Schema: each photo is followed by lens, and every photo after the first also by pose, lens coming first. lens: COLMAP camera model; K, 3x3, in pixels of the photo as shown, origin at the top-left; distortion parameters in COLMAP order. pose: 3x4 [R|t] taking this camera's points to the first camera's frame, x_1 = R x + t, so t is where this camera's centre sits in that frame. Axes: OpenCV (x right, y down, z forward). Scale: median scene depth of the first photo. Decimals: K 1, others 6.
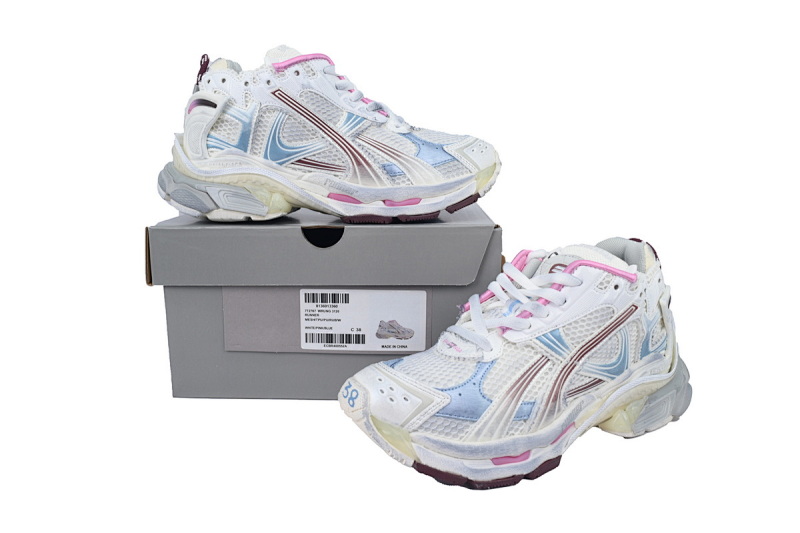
lens RADIAL K [[649.6, 0, 400.0], [0, 649.6, 266.5], [0, 0, 1]] dist [-0.041770, -0.000308]
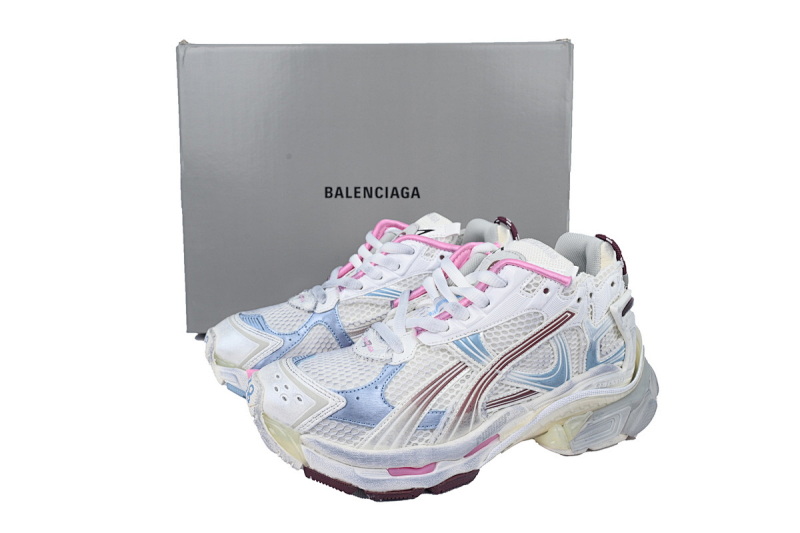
lens RADIAL K [[649.6, 0, 400.0], [0, 649.6, 266.5], [0, 0, 1]] dist [-0.041770, -0.000308]
pose [[0.988783, 0.041643, -0.143438, 0.262770], [-0.036144, 0.998516, 0.040737, -0.031086], [0.144922, -0.035095, 0.988821, 0.083217]]
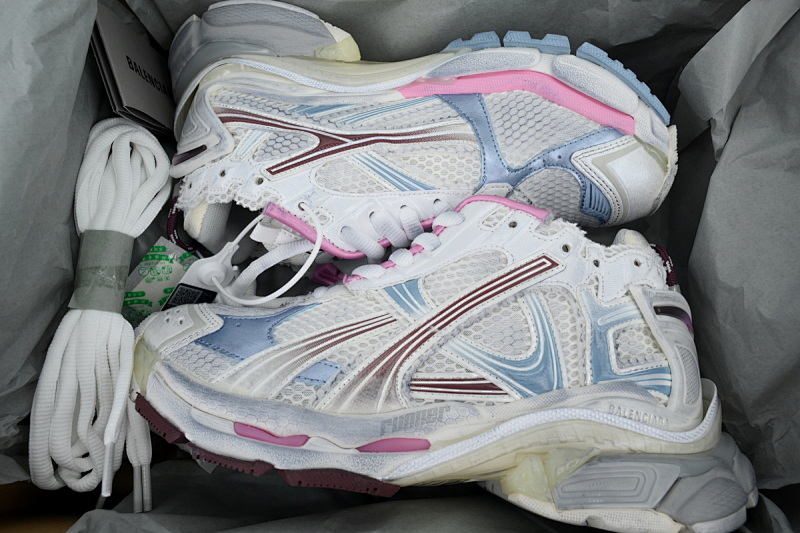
lens RADIAL K [[536.7, 0, 400.0], [0, 536.7, 266.5], [0, 0, 1]] dist [0.004559, 0.000648]
pose [[0.863144, -0.008237, -0.504890, 0.511569], [-0.242505, 0.870254, -0.428777, 0.329501], [0.442914, 0.492535, 0.749157, 0.567011]]
